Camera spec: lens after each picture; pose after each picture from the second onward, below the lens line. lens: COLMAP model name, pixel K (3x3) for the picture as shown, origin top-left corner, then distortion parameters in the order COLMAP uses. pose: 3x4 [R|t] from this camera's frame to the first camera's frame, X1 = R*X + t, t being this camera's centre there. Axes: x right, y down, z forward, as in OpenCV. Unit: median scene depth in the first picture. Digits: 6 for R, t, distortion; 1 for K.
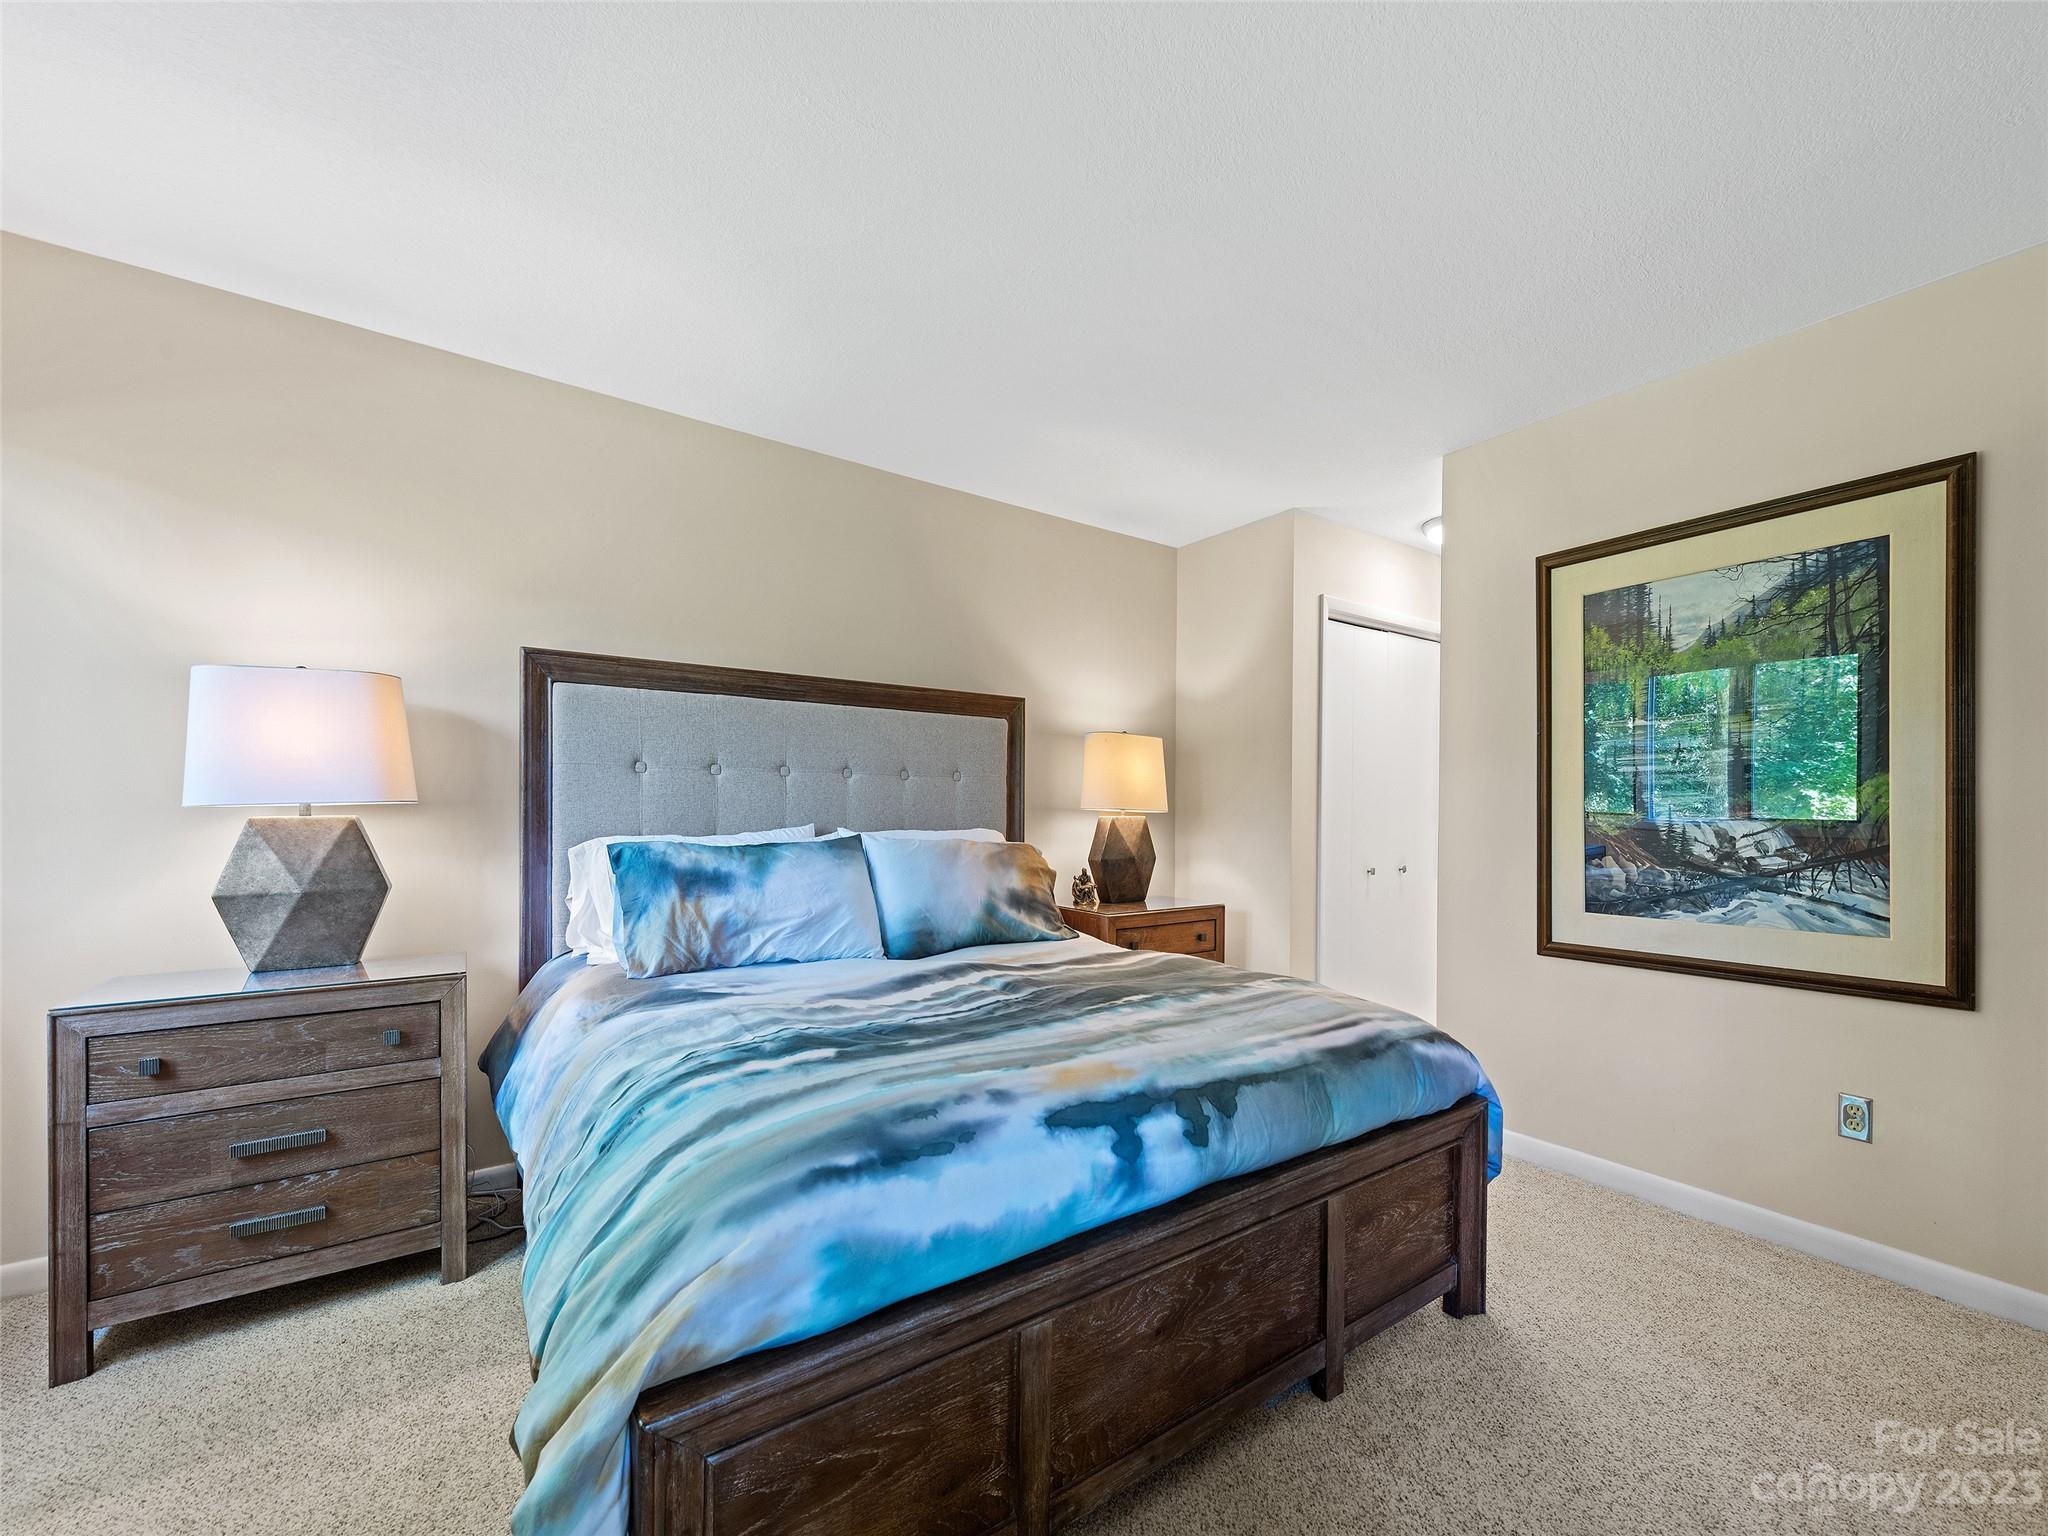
lens RADIAL K [[815.6, 0, 1018.9], [0, 815.6, 782.2], [0, 0, 1]] dist [-0.000156, -0.000049]
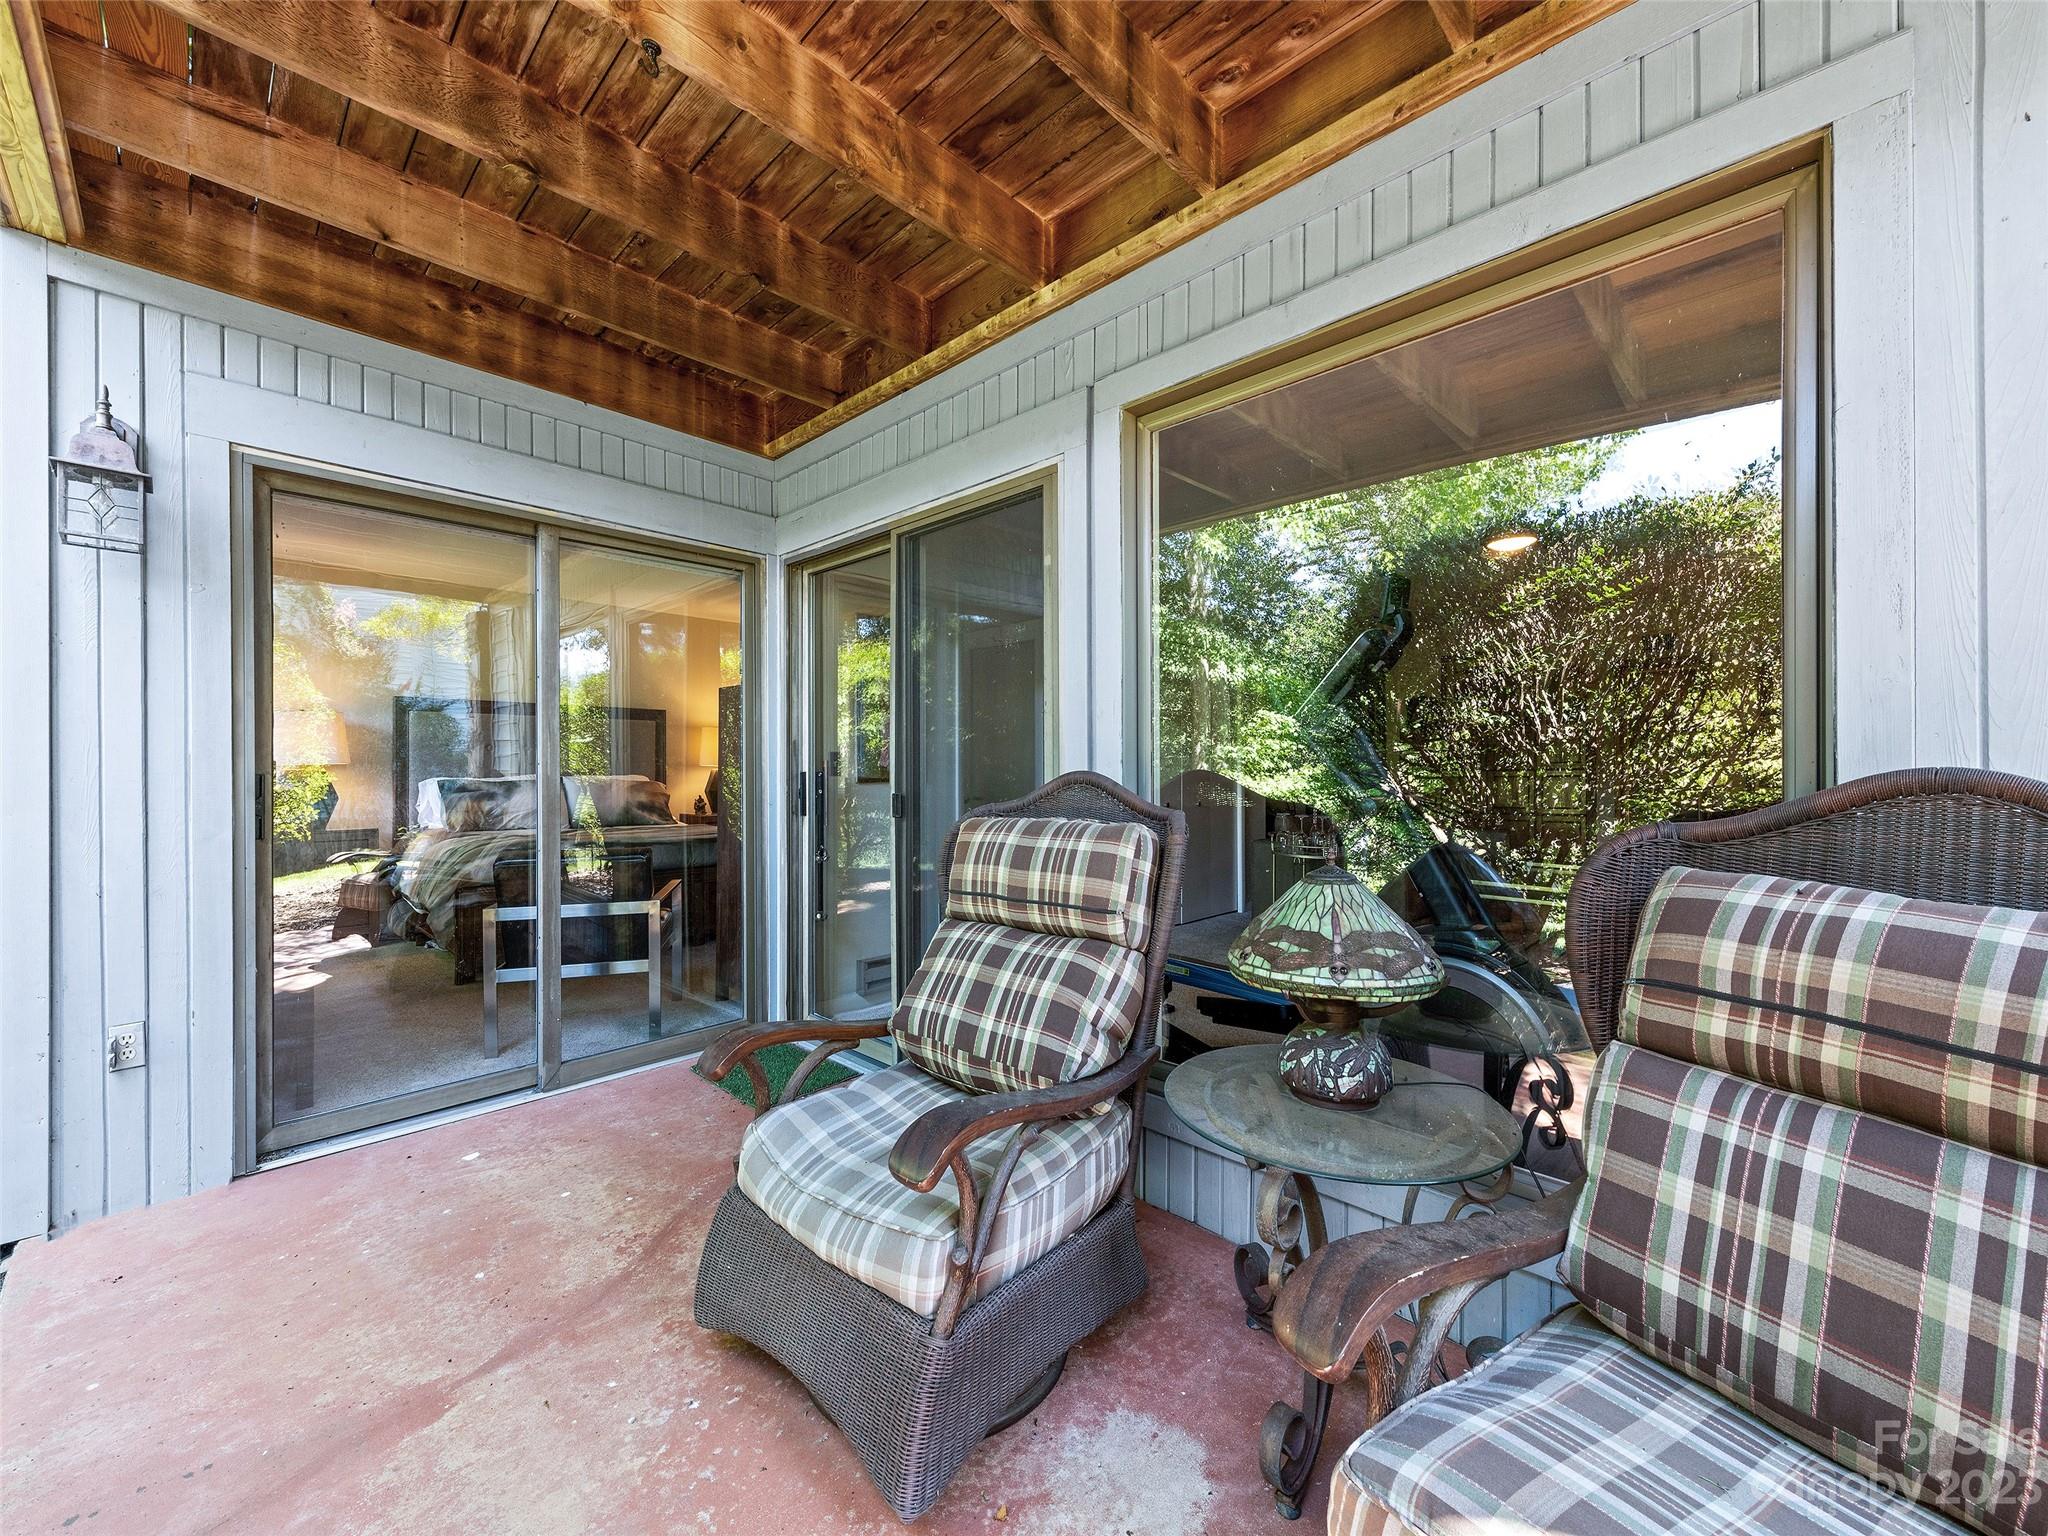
lens RADIAL K [[815.6, 0, 1031.1], [0, 815.6, 753.2], [0, 0, 1]] dist [-0.000156, -0.000049]
pose [[0.982757, -0.005531, 0.184819, 0.736506], [0.003568, 0.999934, 0.010951, -0.023281], [-0.184867, -0.010102, 0.982712, -1.608299]]
